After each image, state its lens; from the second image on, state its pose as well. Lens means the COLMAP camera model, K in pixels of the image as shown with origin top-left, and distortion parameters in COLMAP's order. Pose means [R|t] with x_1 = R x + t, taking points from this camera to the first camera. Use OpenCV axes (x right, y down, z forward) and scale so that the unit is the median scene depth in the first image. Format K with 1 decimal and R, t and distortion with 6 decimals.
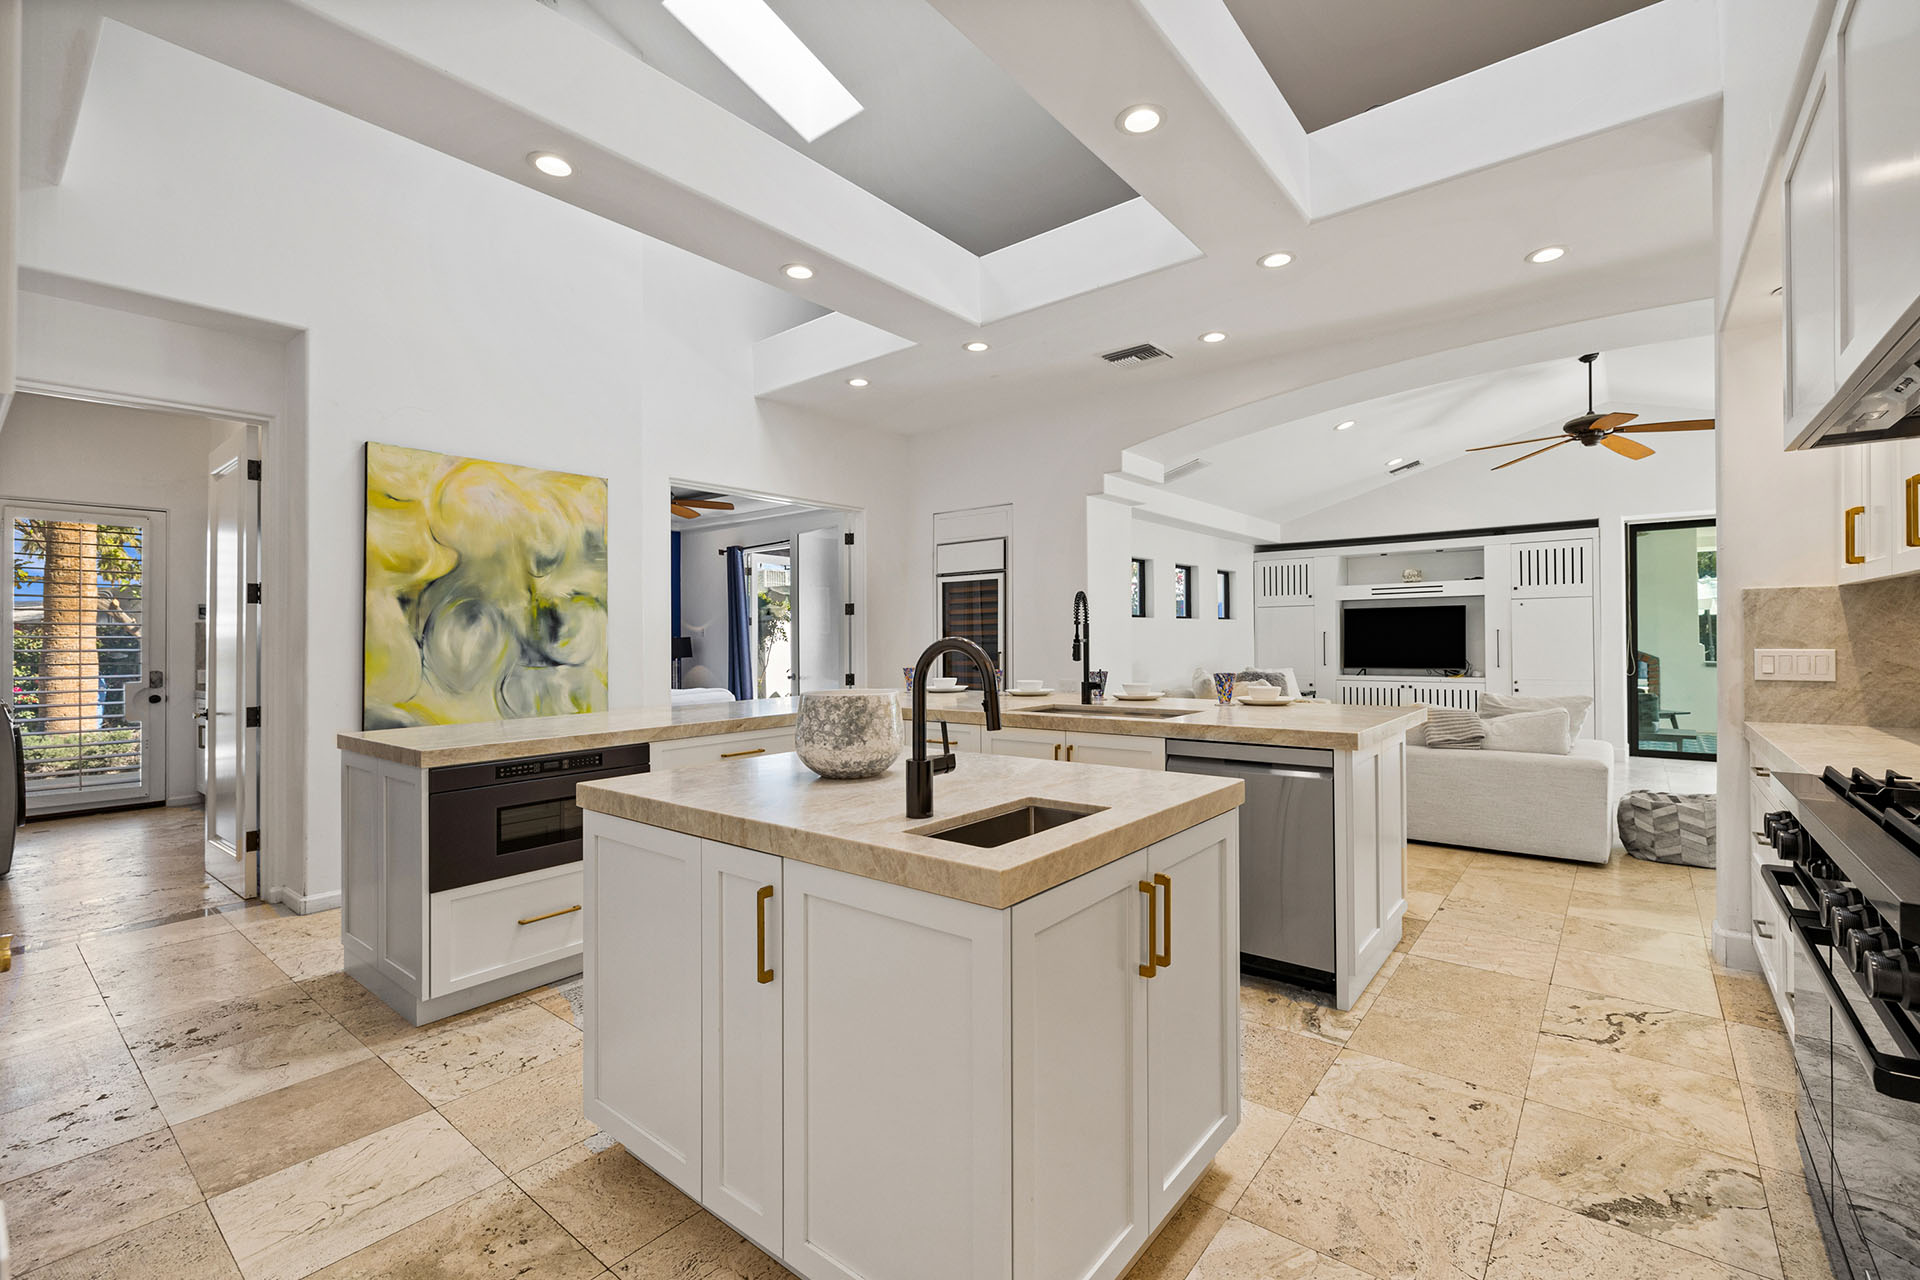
lens RADIAL K [[790.1, 0, 1000.7], [0, 790.1, 630.2], [0, 0, 1]] dist [0.002293, -0.000176]
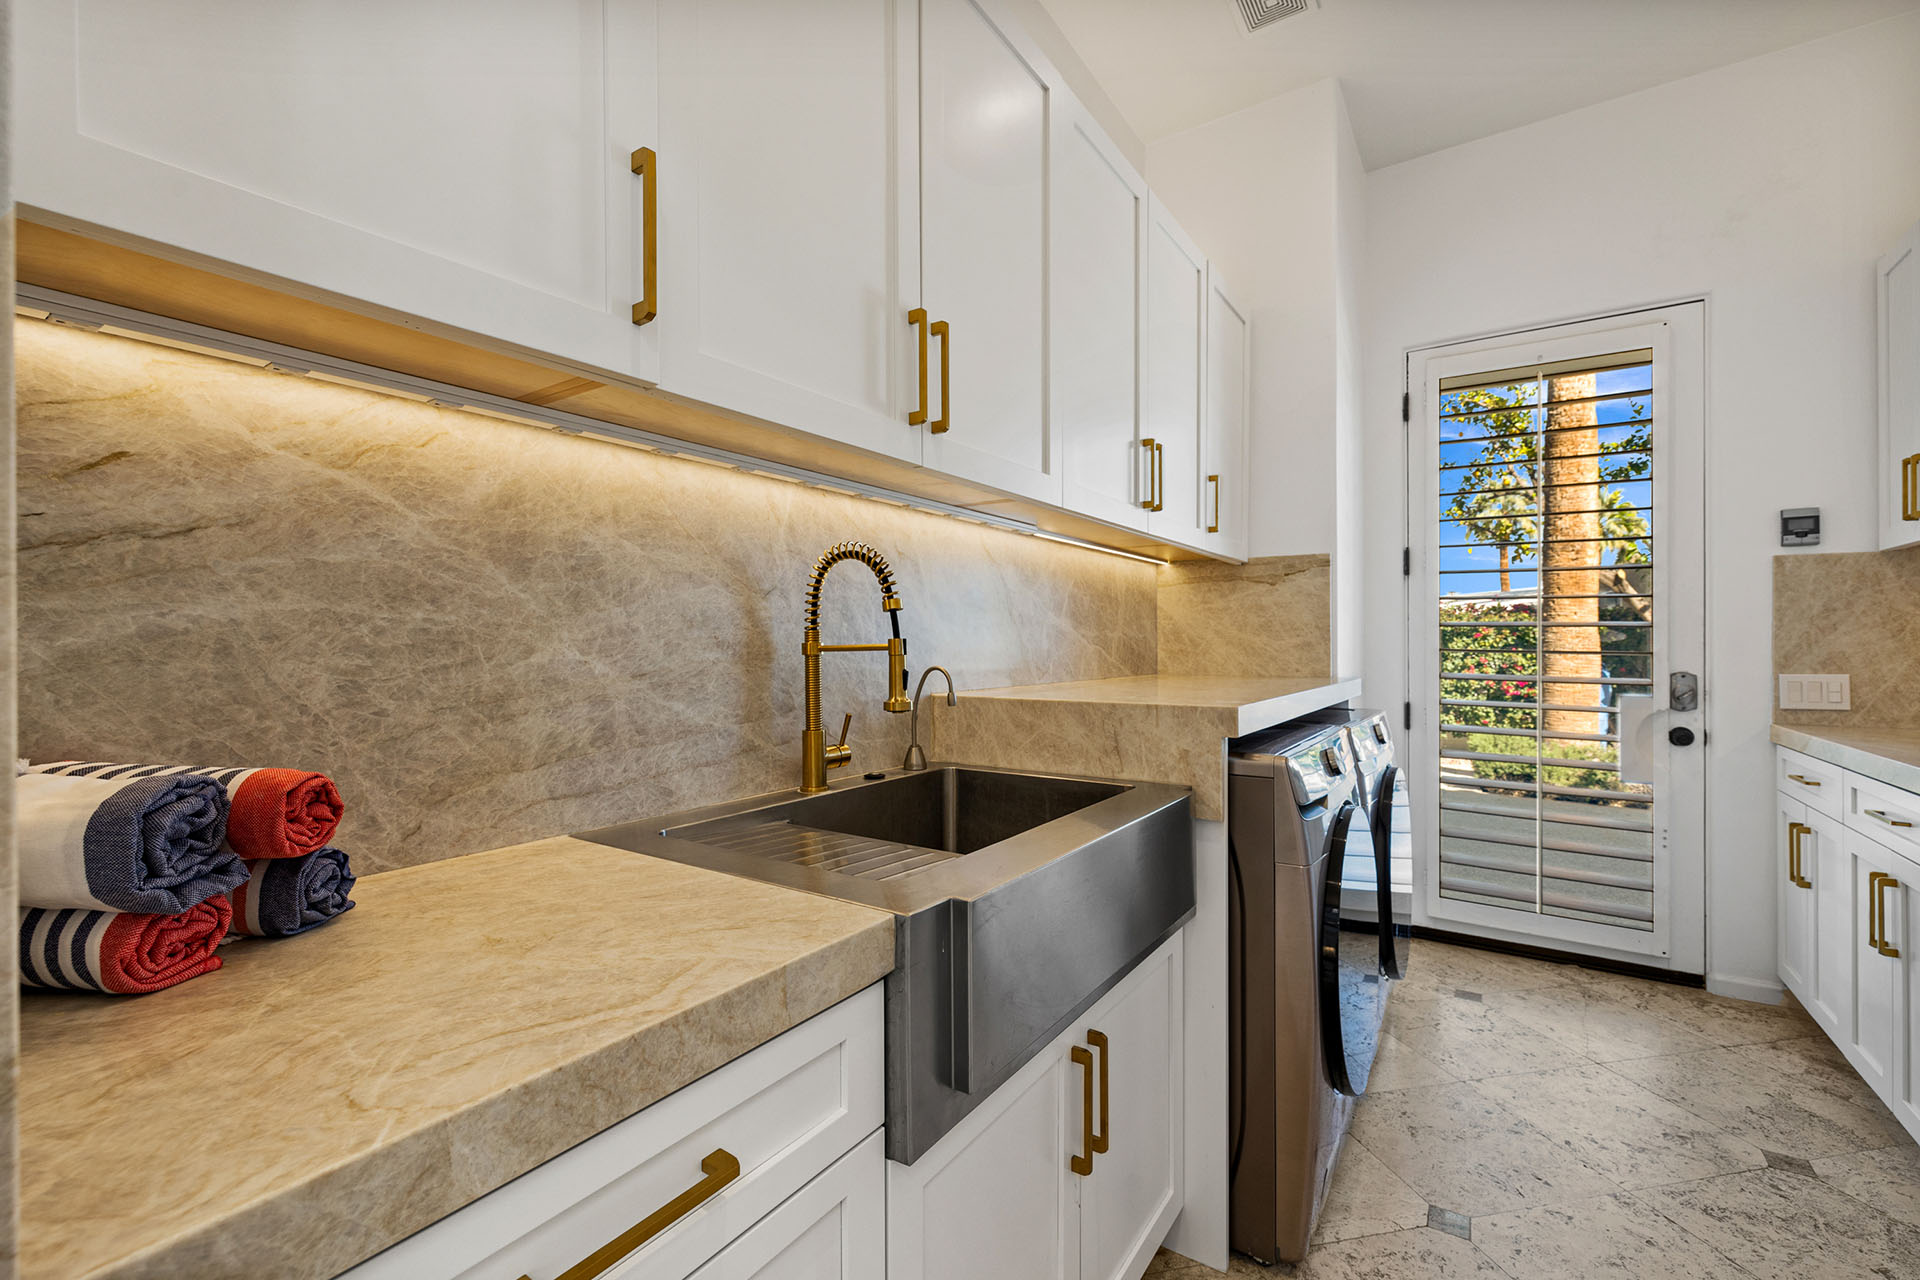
lens RADIAL K [[821.8, 0, 978.6], [0, 821.8, 632.5], [0, 0, 1]] dist [0.001843, -0.001048]
pose [[0.060161, 0.000958, -0.998188, -0.425643], [0.007091, 0.999974, 0.001387, 0.017859], [0.998163, -0.007162, 0.060153, 0.390936]]
